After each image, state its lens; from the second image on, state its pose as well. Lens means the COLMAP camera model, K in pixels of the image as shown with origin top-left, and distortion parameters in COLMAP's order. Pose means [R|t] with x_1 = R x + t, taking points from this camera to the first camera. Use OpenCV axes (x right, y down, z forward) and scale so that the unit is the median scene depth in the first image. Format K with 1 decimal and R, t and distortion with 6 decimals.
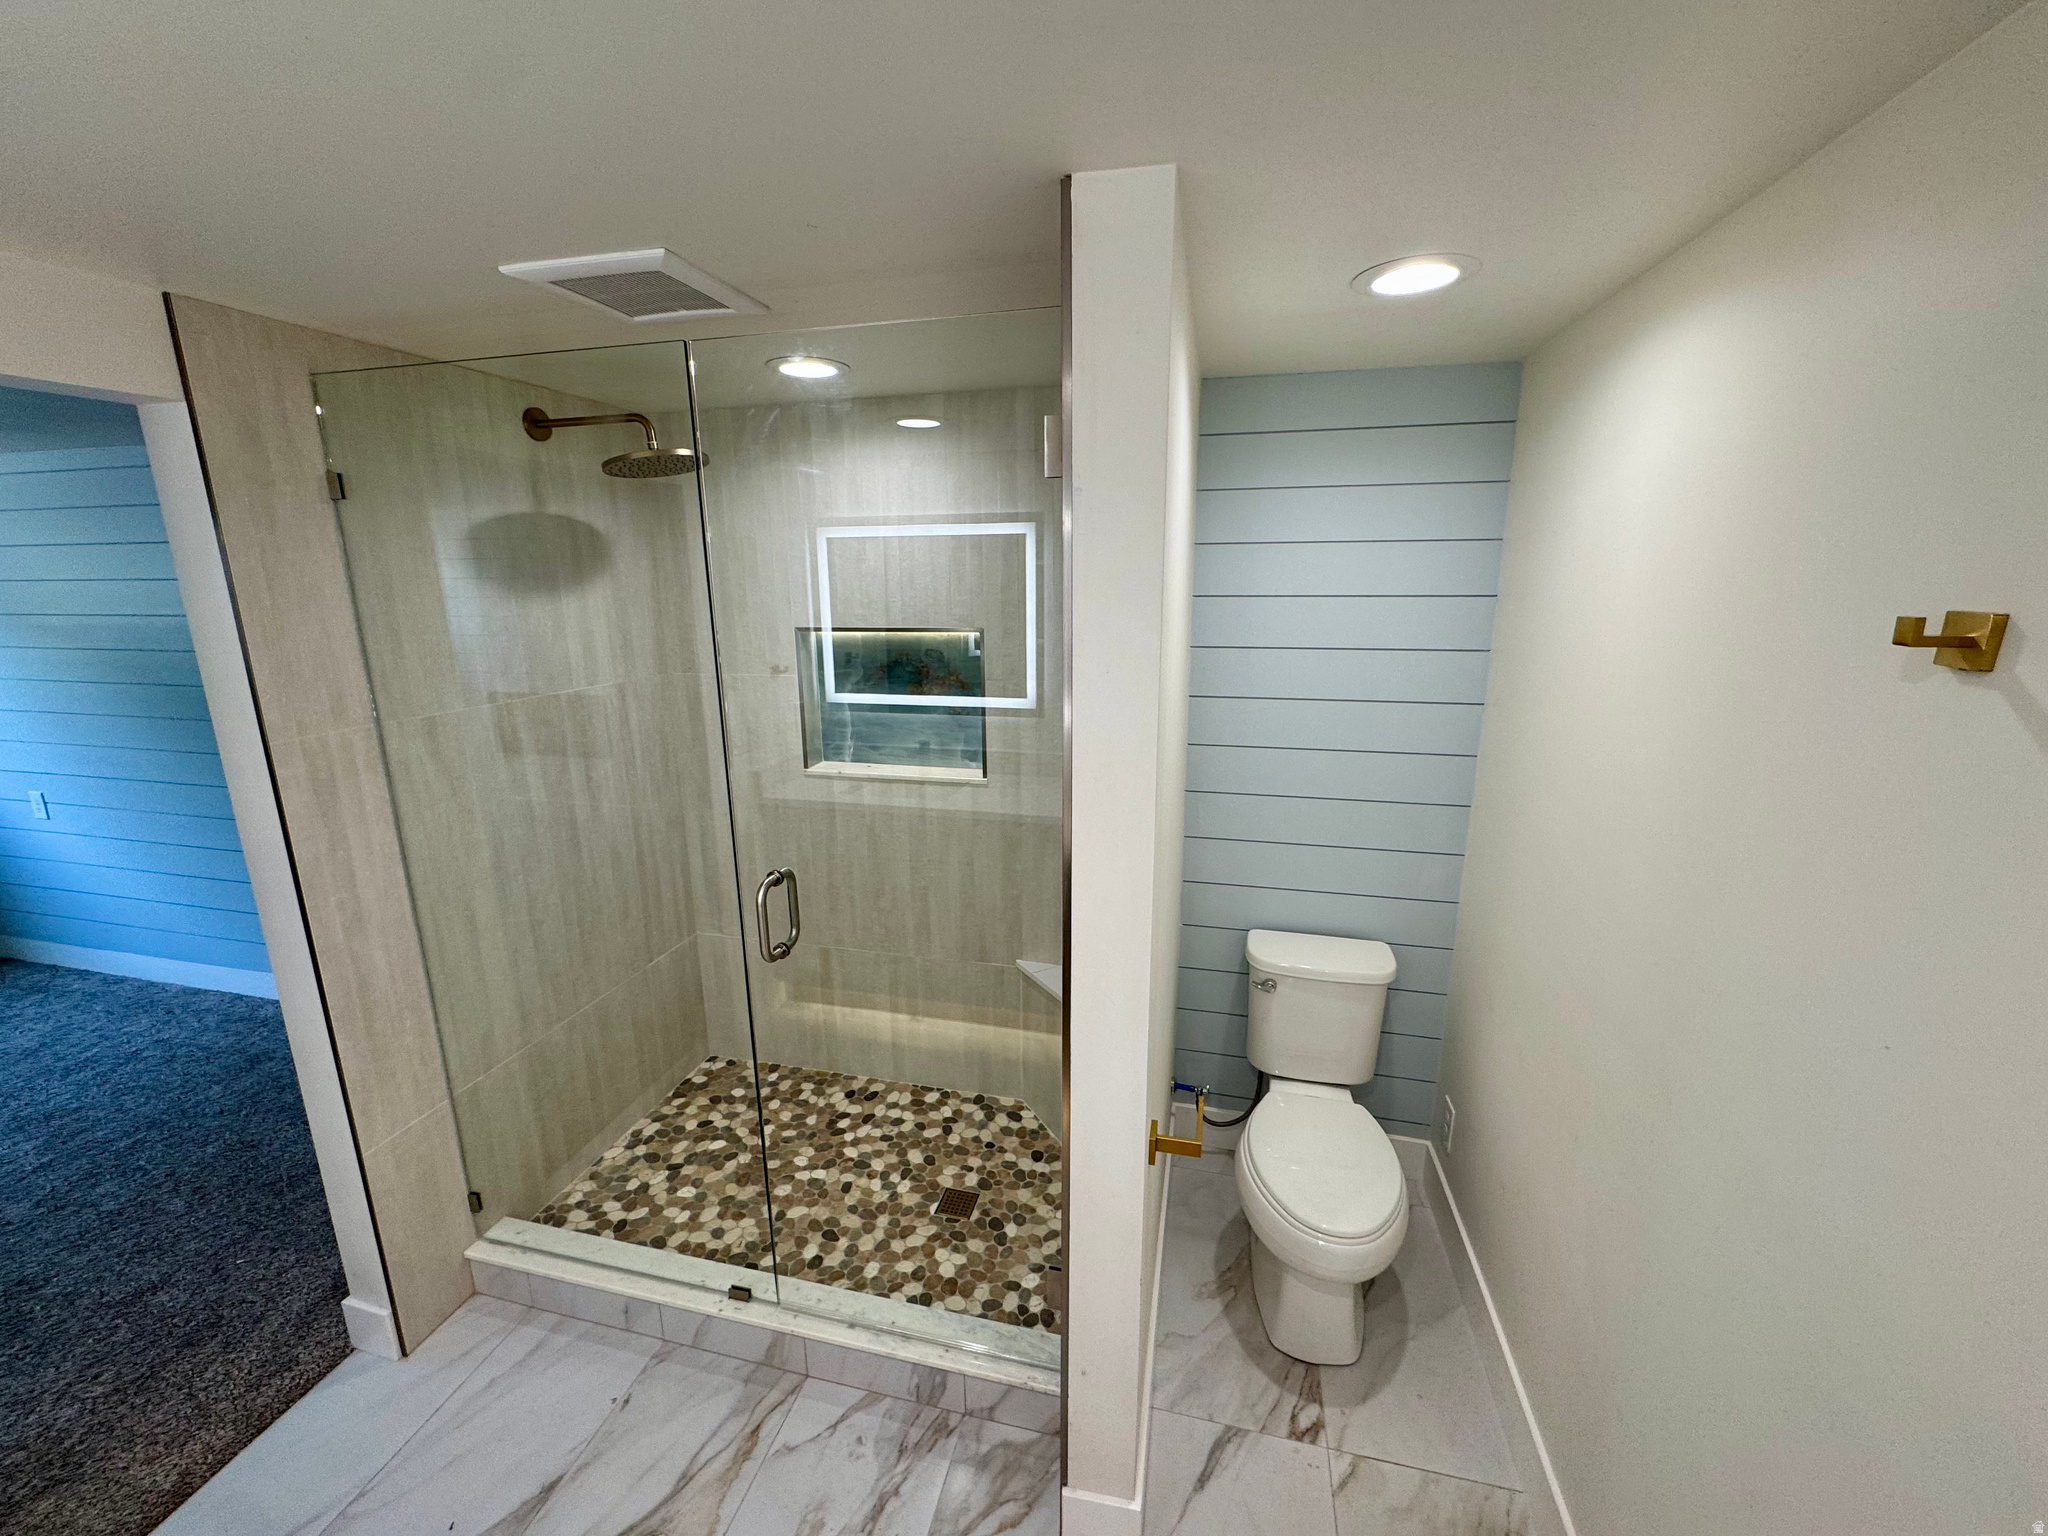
lens RADIAL K [[819.7, 0, 1024.0], [0, 819.7, 768.0], [0, 0, 1]] dist [-0.000731, -0.000188]
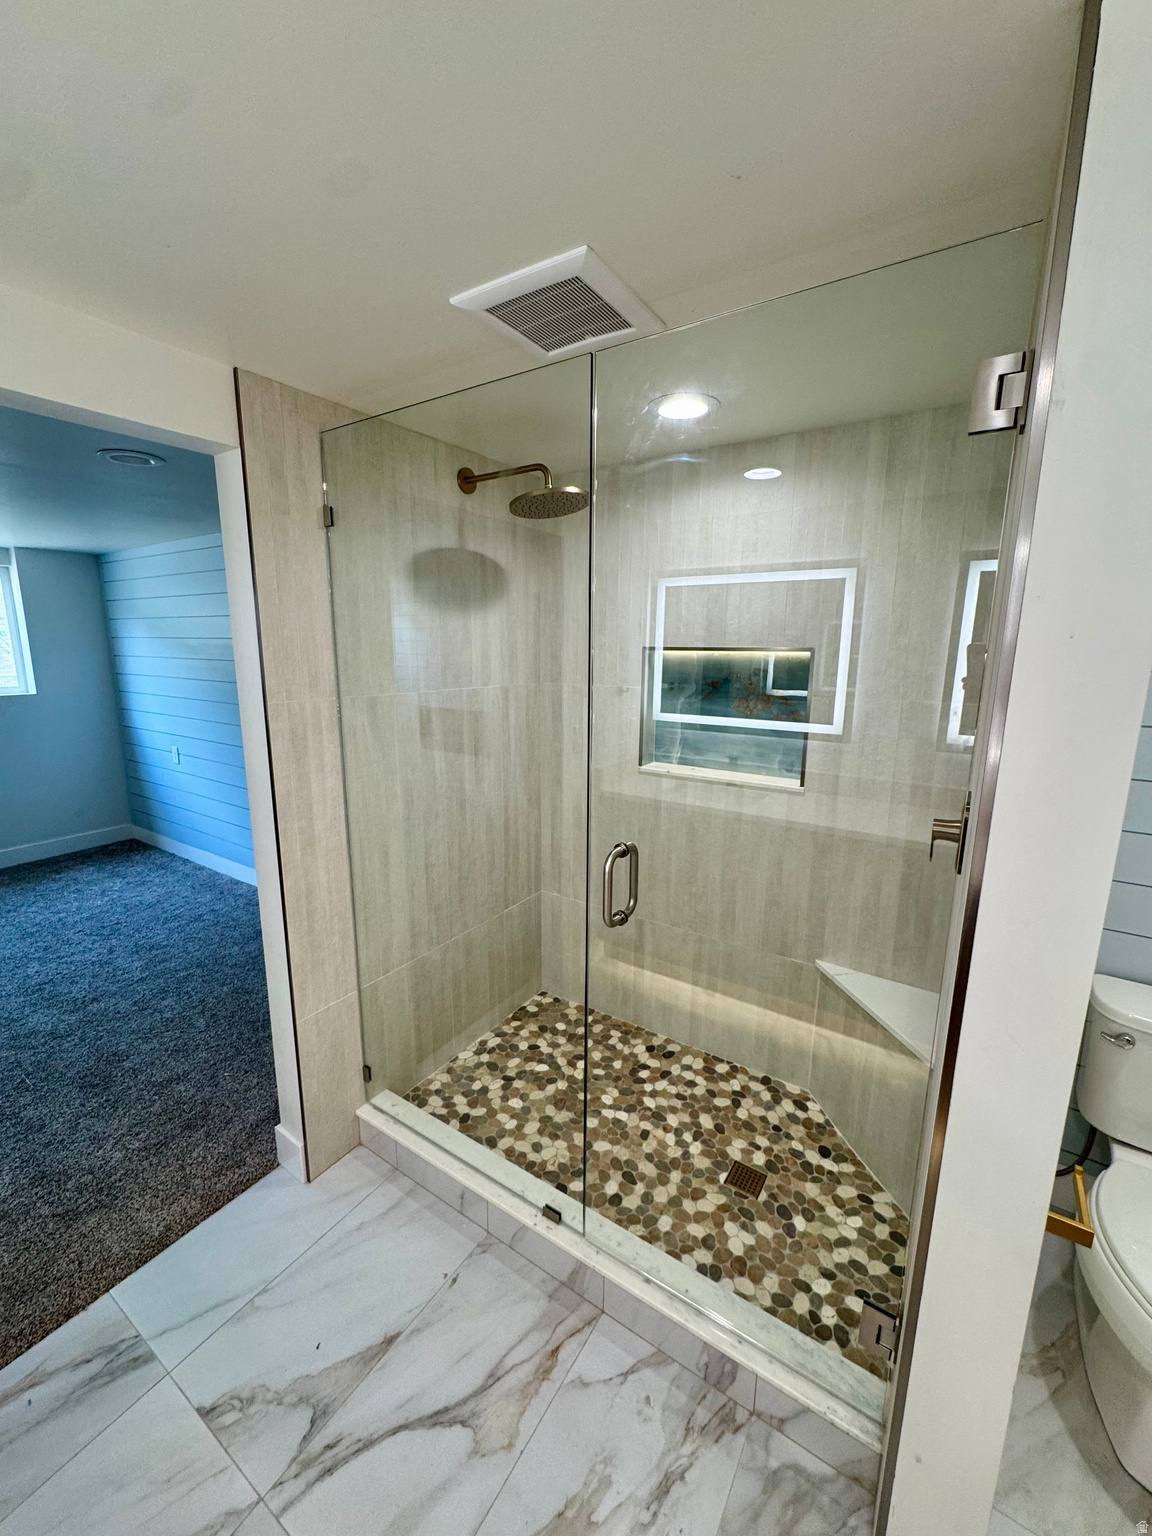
lens RADIAL K [[614.8, 0, 576.0], [0, 614.8, 768.0], [0, 0, 1]] dist [-0.000731, -0.000188]
pose [[0.942944, 0.080798, -0.322998, -0.077242], [-0.091873, 0.995586, -0.019164, 0.034517], [0.320024, 0.047746, 0.946206, 0.151070]]
